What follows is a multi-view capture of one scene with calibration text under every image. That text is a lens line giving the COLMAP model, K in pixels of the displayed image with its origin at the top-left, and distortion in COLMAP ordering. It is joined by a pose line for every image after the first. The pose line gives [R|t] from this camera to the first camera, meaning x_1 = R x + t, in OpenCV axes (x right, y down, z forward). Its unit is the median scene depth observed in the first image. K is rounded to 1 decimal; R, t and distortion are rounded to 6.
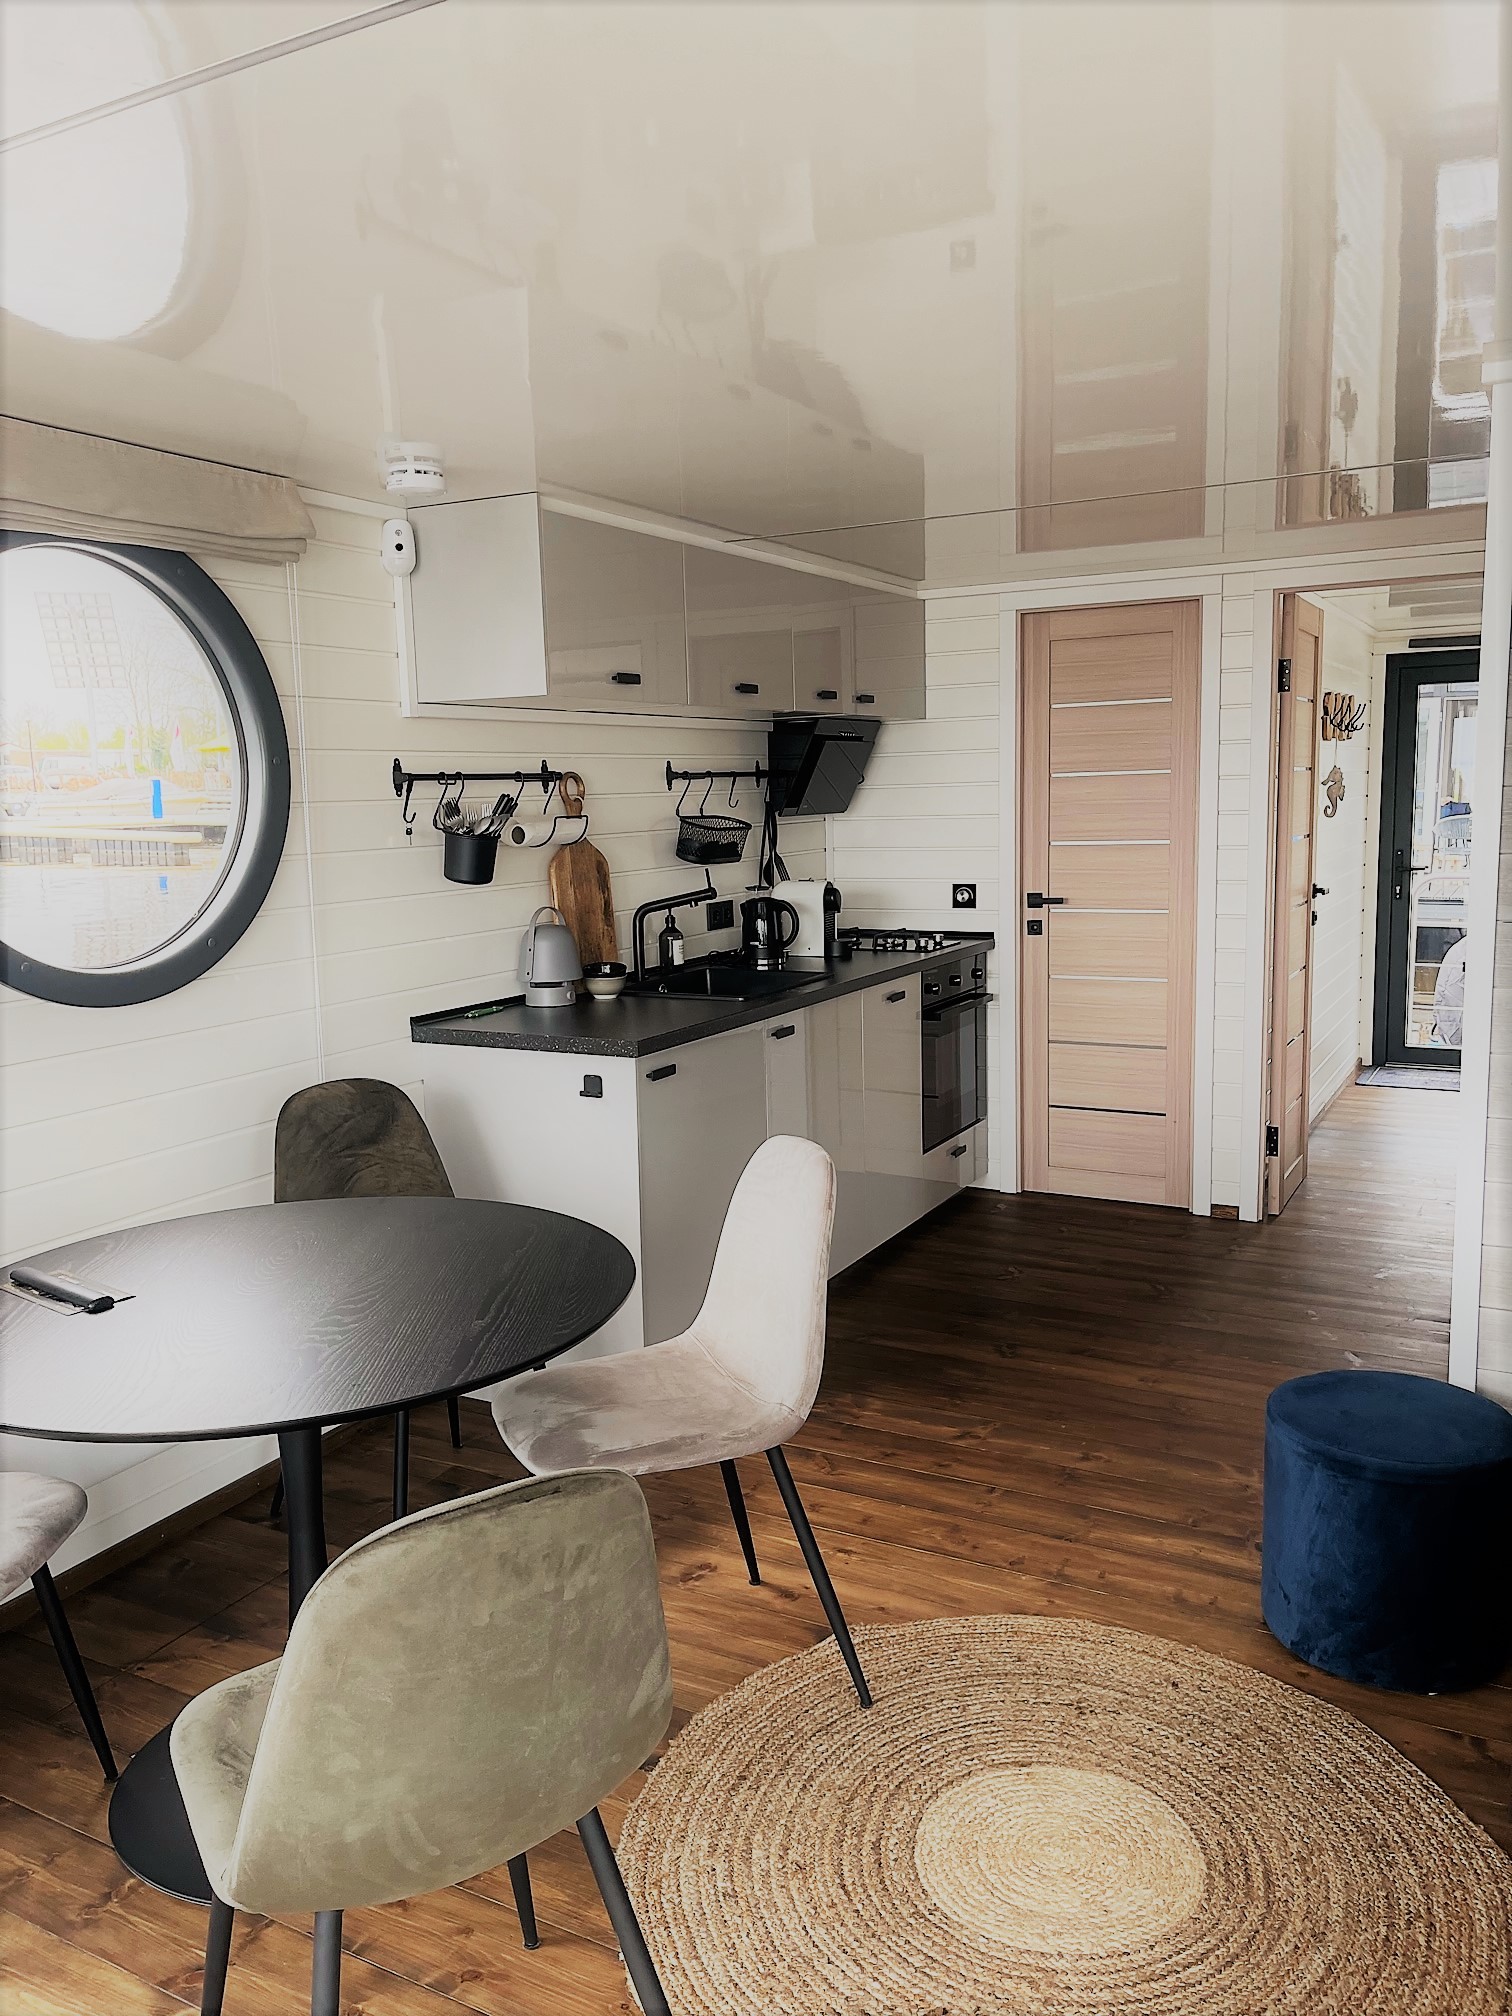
lens RADIAL K [[1574.2, 0, 749.4], [0, 1574.2, 1023.2], [0, 0, 1]] dist [0.076657, -0.095362]
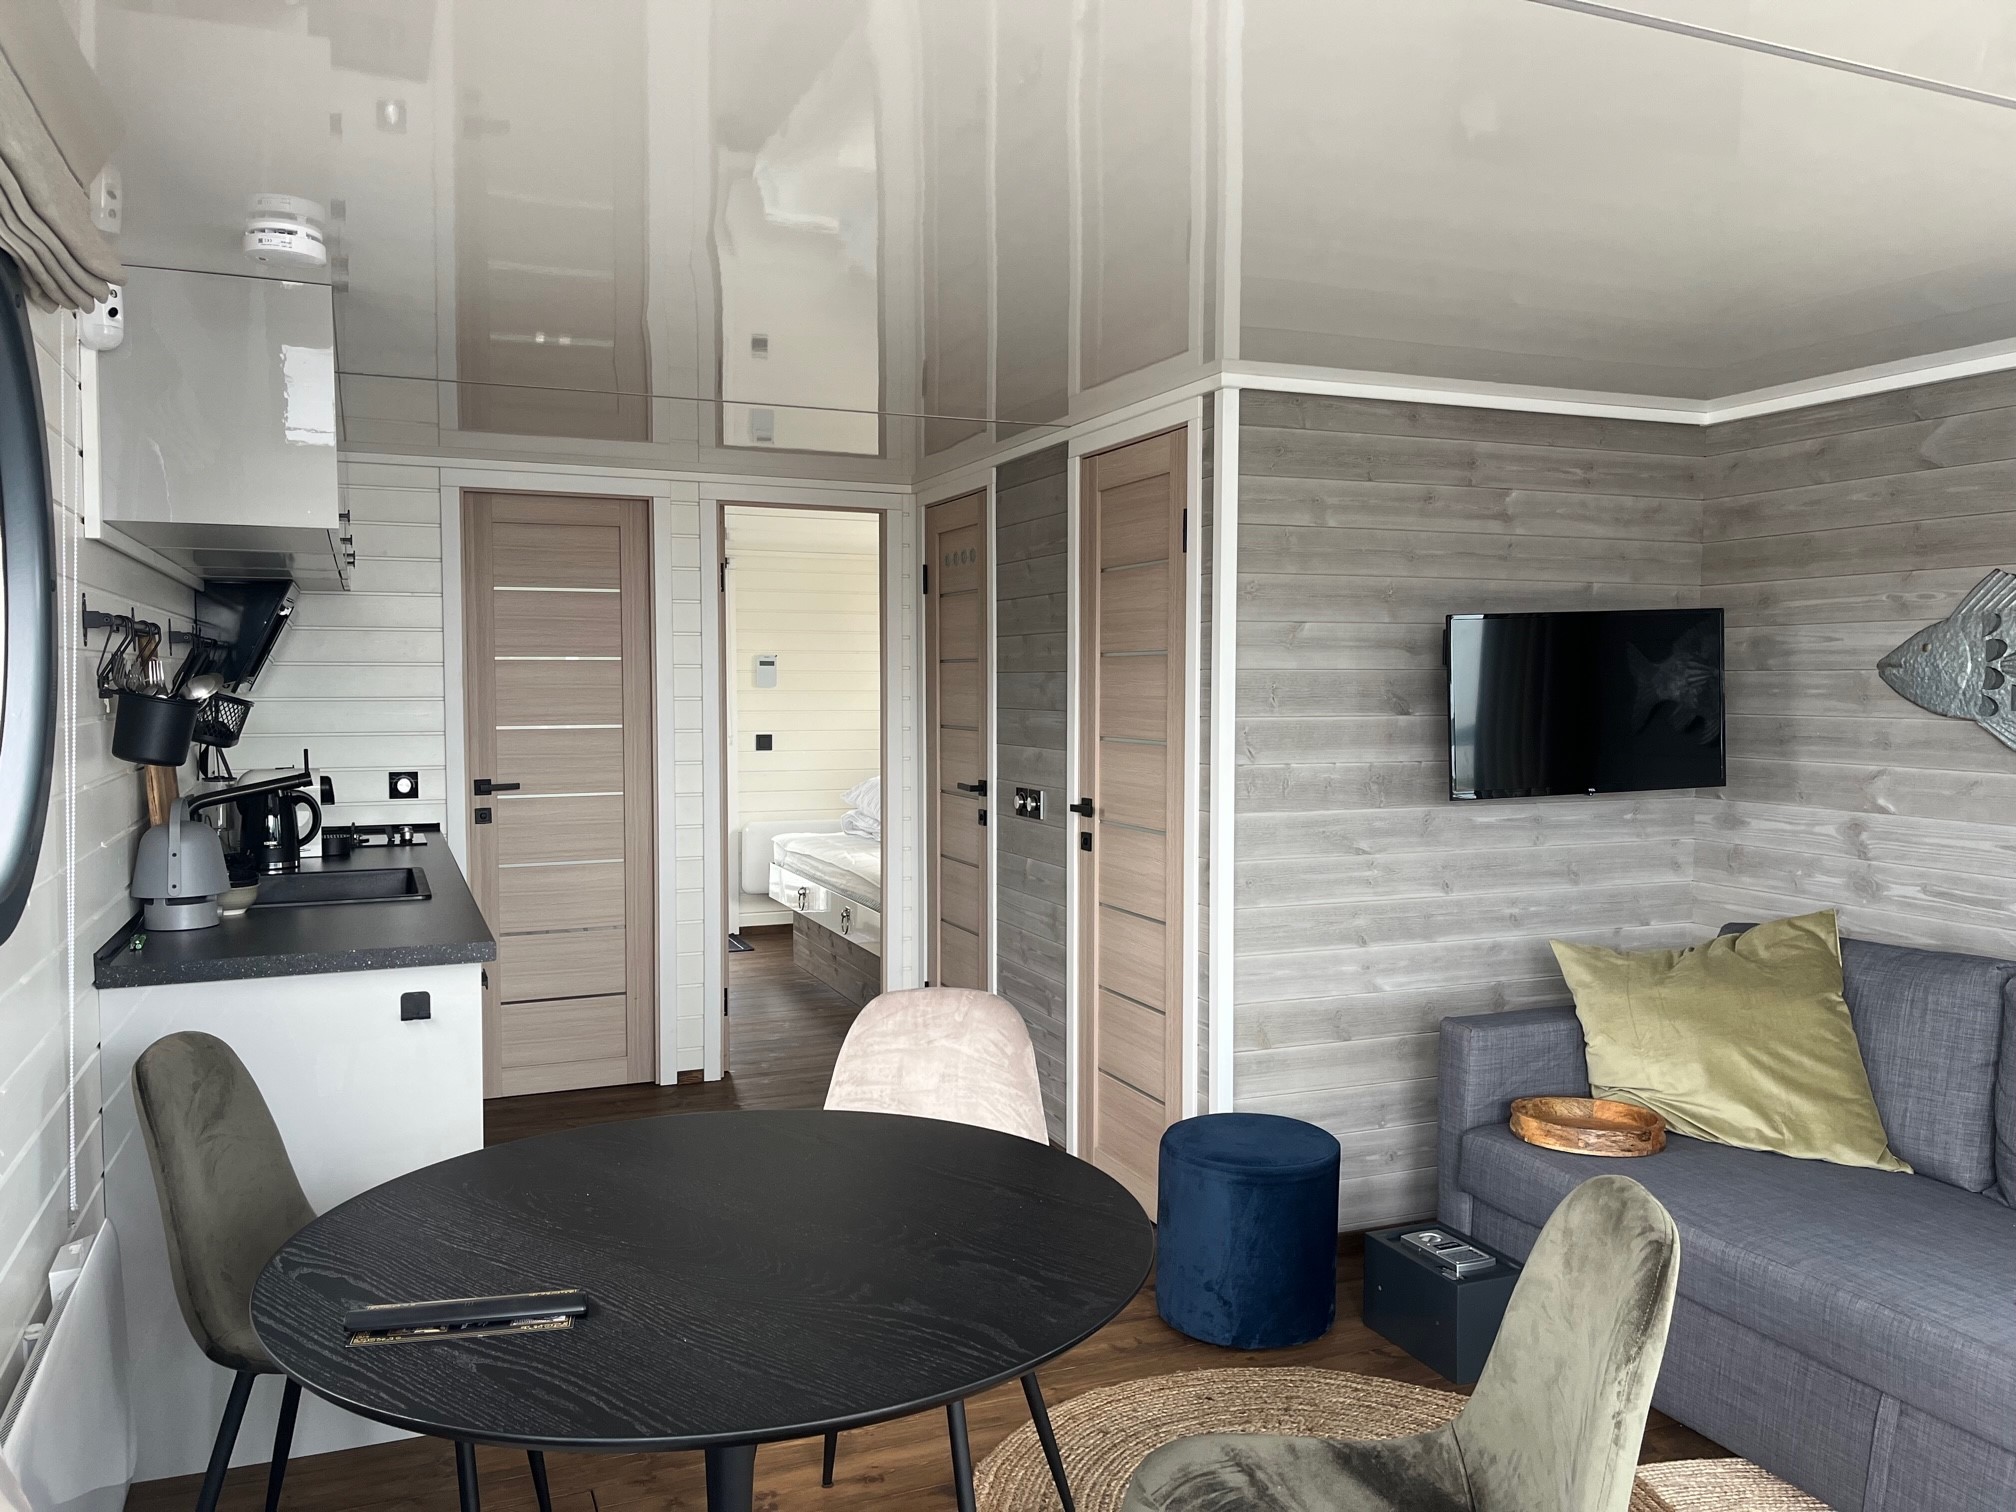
lens RADIAL K [[1574.2, 0, 1020.6], [0, 1574.2, 762.6], [0, 0, 1]] dist [0.076657, -0.095362]
pose [[0.603303, -0.014755, 0.797375, -0.399599], [0.102189, 0.993017, -0.058942, -0.003267], [-0.790938, 0.117043, 0.600598, 0.174037]]
